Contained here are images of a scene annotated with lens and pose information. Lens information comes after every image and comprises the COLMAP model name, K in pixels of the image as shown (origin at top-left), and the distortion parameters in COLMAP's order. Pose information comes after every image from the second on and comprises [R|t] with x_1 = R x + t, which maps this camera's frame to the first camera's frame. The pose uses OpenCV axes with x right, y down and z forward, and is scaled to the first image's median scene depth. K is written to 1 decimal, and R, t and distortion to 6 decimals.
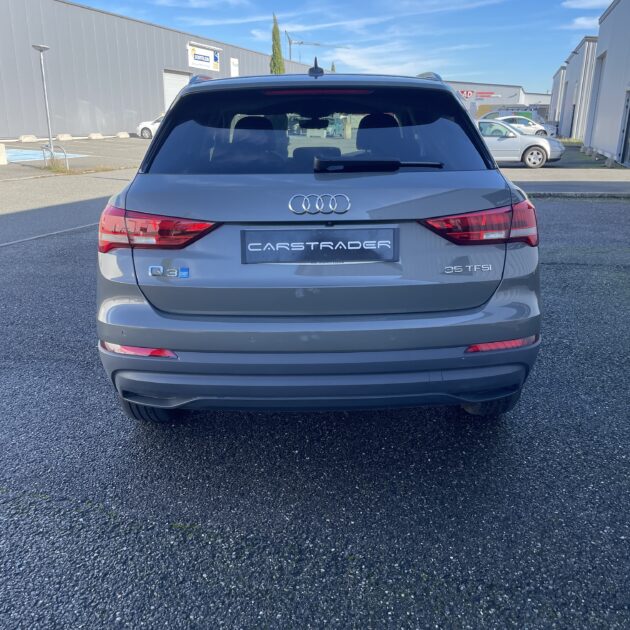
lens RADIAL K [[645.0, 0, 315.0], [0, 645.0, 315.0], [0, 0, 1]] dist [0.101634, -0.136077]
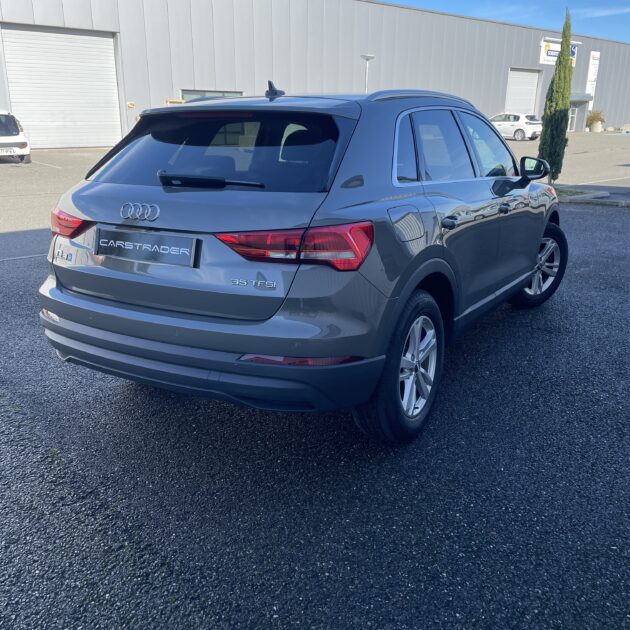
lens RADIAL K [[645.0, 0, 315.0], [0, 645.0, 315.0], [0, 0, 1]] dist [0.101634, -0.136077]
pose [[0.849618, 0.152772, -0.504787, 0.854778], [-0.150673, 0.987546, 0.045276, -0.081418], [0.505417, 0.037590, 0.862056, 0.128590]]
